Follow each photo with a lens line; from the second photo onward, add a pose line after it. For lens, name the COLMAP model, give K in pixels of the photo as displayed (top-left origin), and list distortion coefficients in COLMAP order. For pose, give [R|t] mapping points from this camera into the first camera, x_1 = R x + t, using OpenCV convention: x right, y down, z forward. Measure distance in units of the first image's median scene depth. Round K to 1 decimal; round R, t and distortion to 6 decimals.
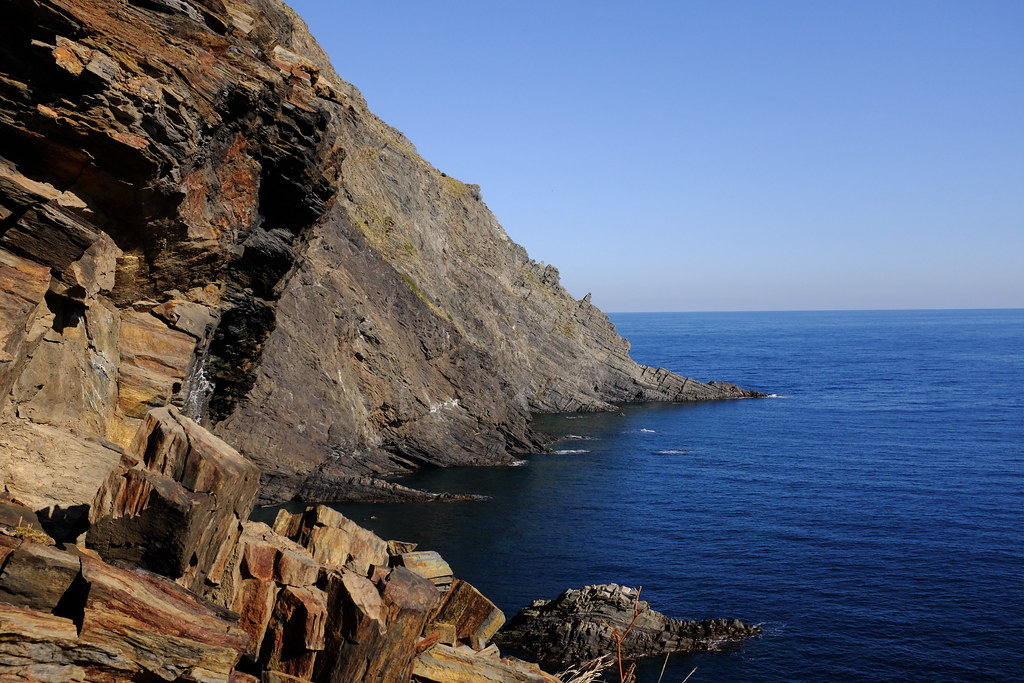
lens RADIAL K [[1037.0, 0, 512.0], [0, 1037.0, 341.5], [0, 0, 1]] dist [-0.113043, 0.192061]
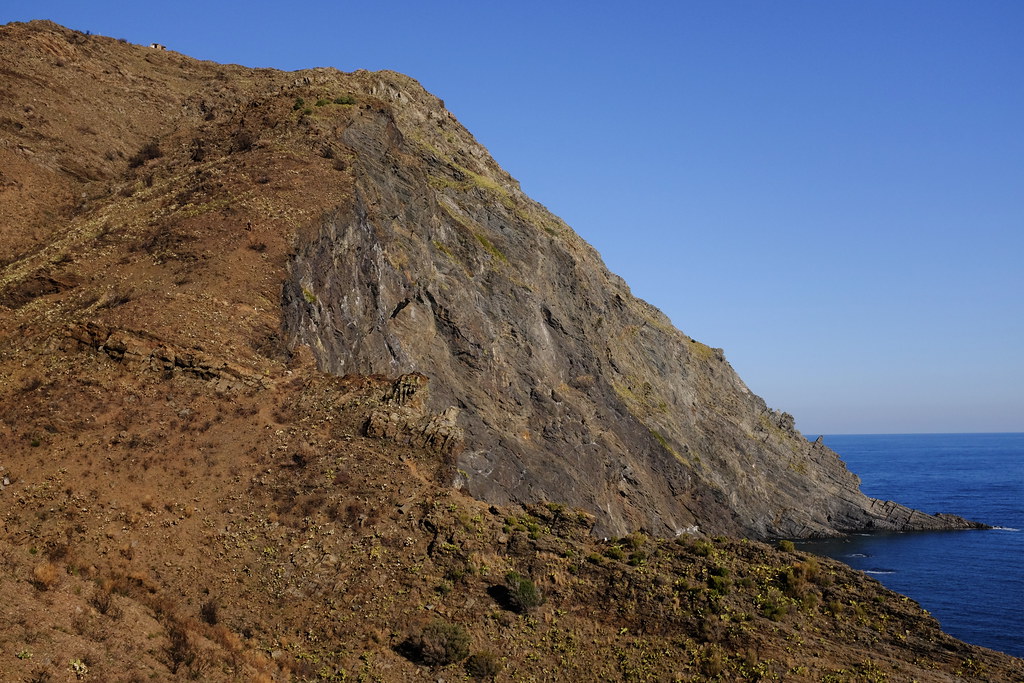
lens RADIAL K [[1037.0, 0, 512.0], [0, 1037.0, 341.5], [0, 0, 1]] dist [-0.113043, 0.192061]
pose [[0.965753, -0.021065, -0.258608, 0.063327], [-0.009297, 0.993250, -0.115623, -0.023594], [0.259298, 0.114067, 0.959038, -0.345168]]
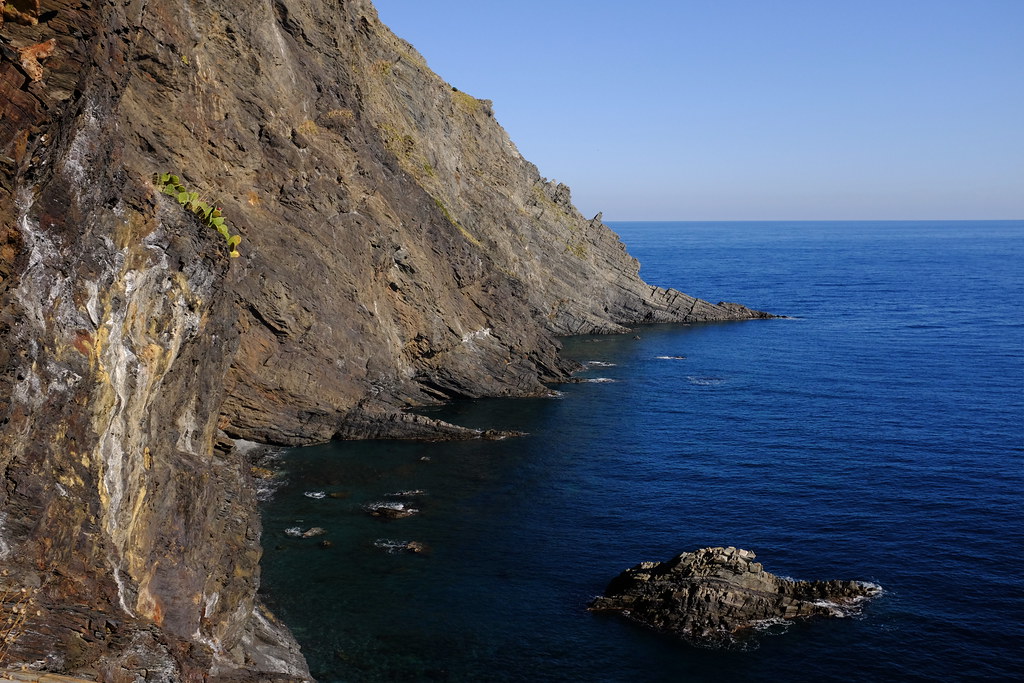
lens RADIAL K [[1037.0, 0, 512.0], [0, 1037.0, 341.5], [0, 0, 1]] dist [-0.113043, 0.192061]
pose [[0.999586, -0.000417, 0.028779, -0.058772], [-0.002106, 0.996153, 0.087610, -0.016779], [-0.028705, -0.087635, 0.995739, 0.032869]]
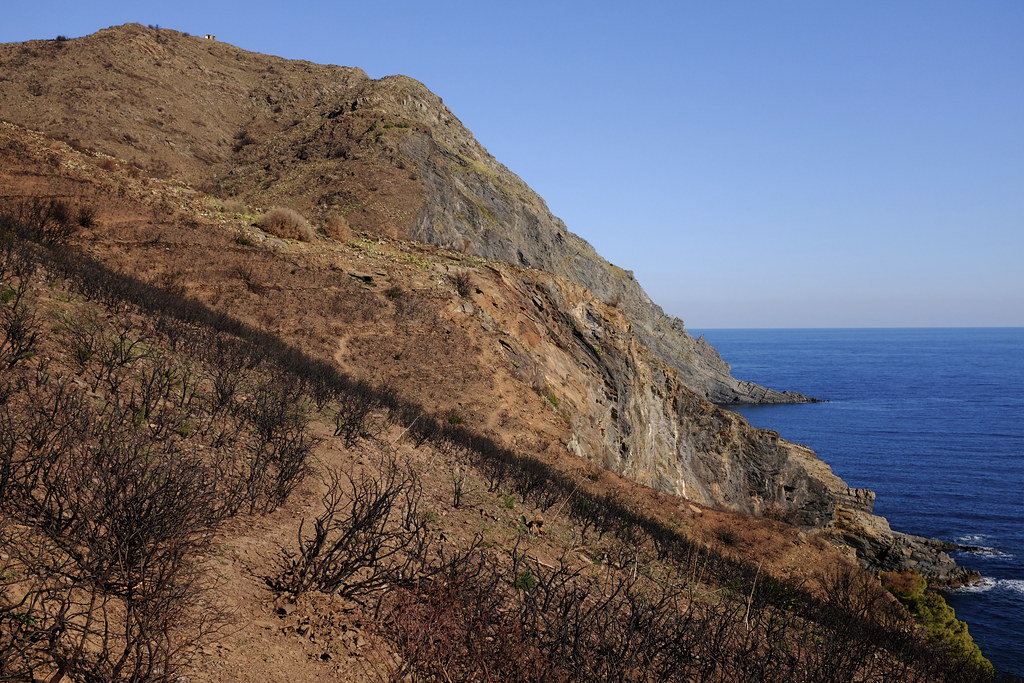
lens RADIAL K [[1037.0, 0, 512.0], [0, 1037.0, 341.5], [0, 0, 1]] dist [-0.113043, 0.192061]
pose [[0.985504, 0.006120, -0.169544, 0.087342], [-0.008435, 0.999881, -0.012939, -0.020091], [0.169444, 0.014181, 0.985438, -0.983100]]
